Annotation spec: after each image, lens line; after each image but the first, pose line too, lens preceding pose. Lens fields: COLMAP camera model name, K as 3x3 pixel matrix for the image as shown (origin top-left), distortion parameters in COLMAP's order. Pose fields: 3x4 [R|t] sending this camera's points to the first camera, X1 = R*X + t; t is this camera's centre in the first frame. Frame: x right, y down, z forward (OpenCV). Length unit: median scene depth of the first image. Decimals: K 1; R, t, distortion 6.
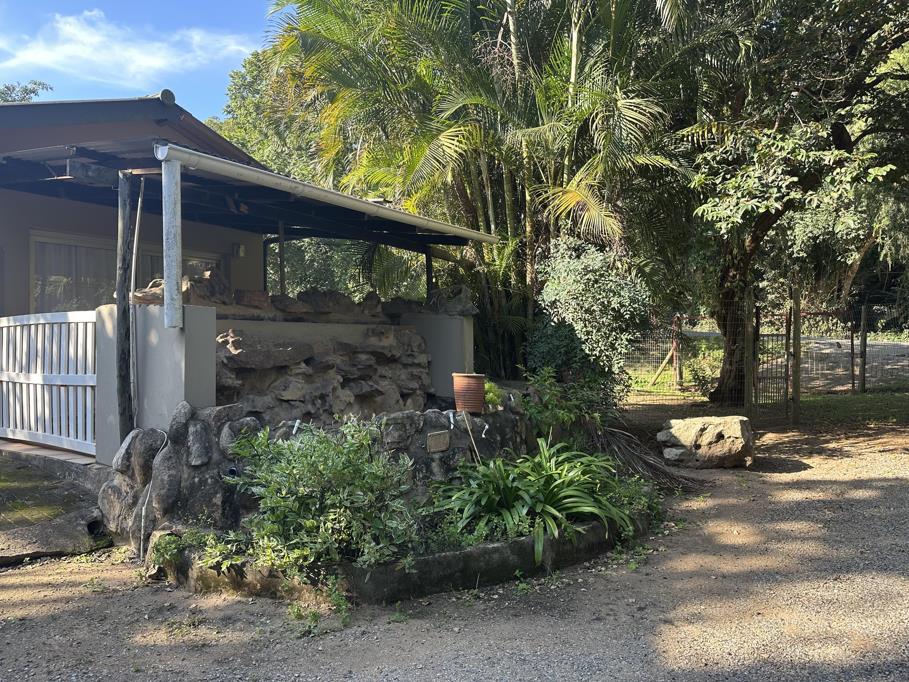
lens RADIAL K [[643.1, 0, 459.5], [0, 643.1, 337.7], [0, 0, 1]] dist [0.002496, -0.001588]
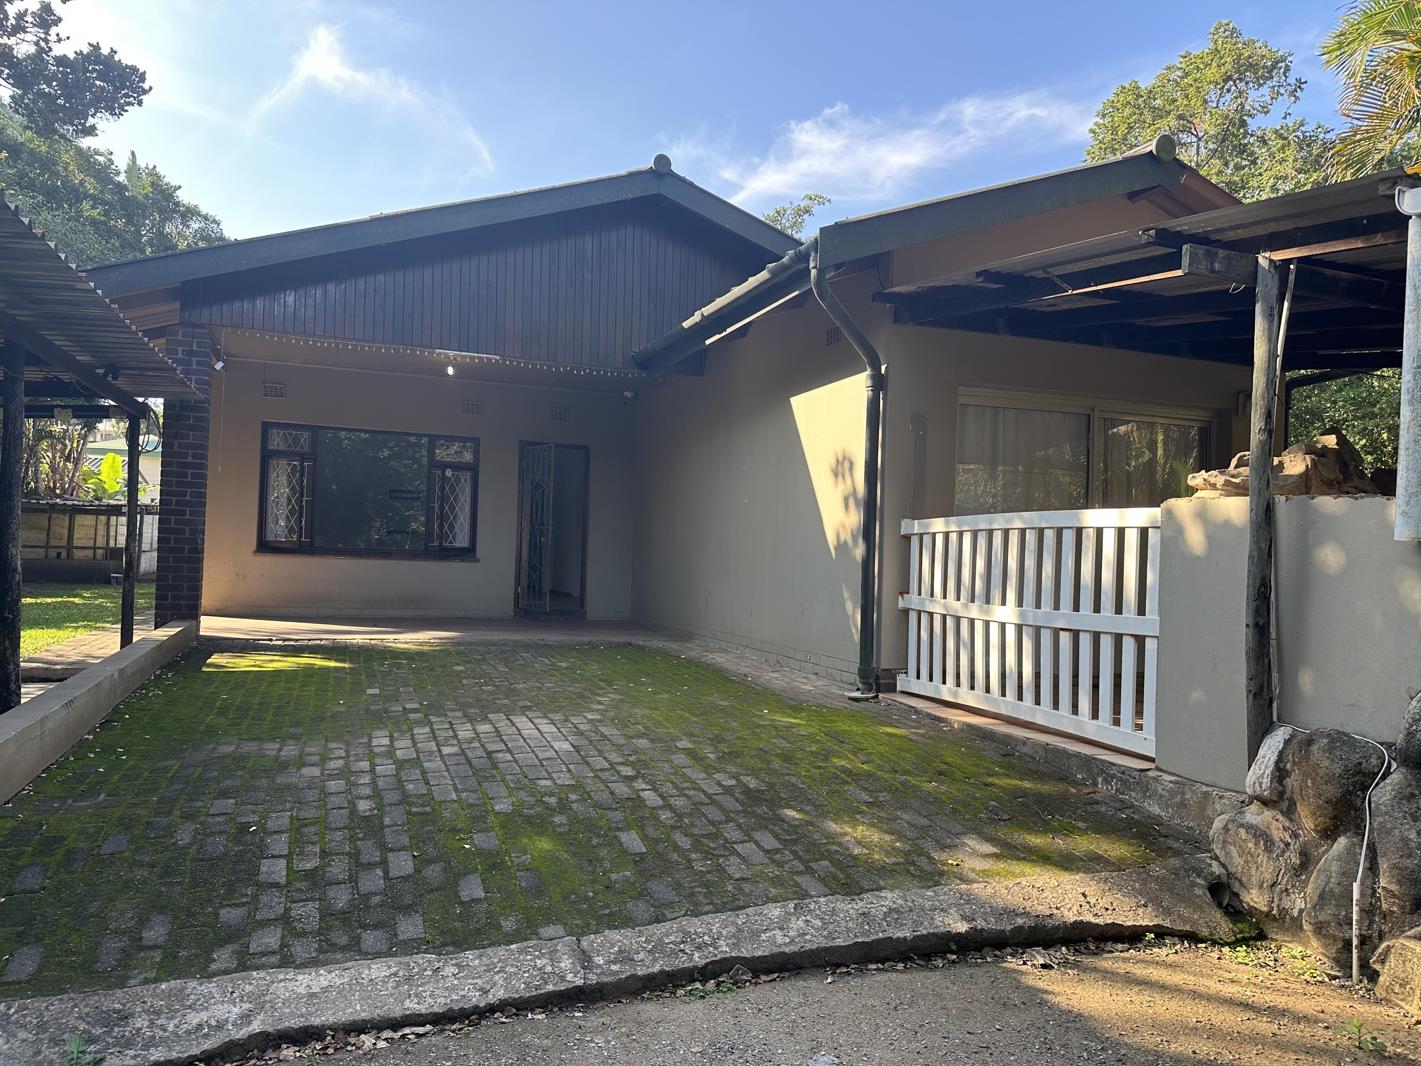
lens RADIAL K [[1005.3, 0, 723.5], [0, 1005.3, 534.6], [0, 0, 1]] dist [0.002496, -0.001588]
pose [[0.816709, 0.019047, -0.576735, -0.324702], [-0.031706, 0.999426, -0.011893, 0.005400], [0.576177, 0.027999, 0.816845, 0.023962]]
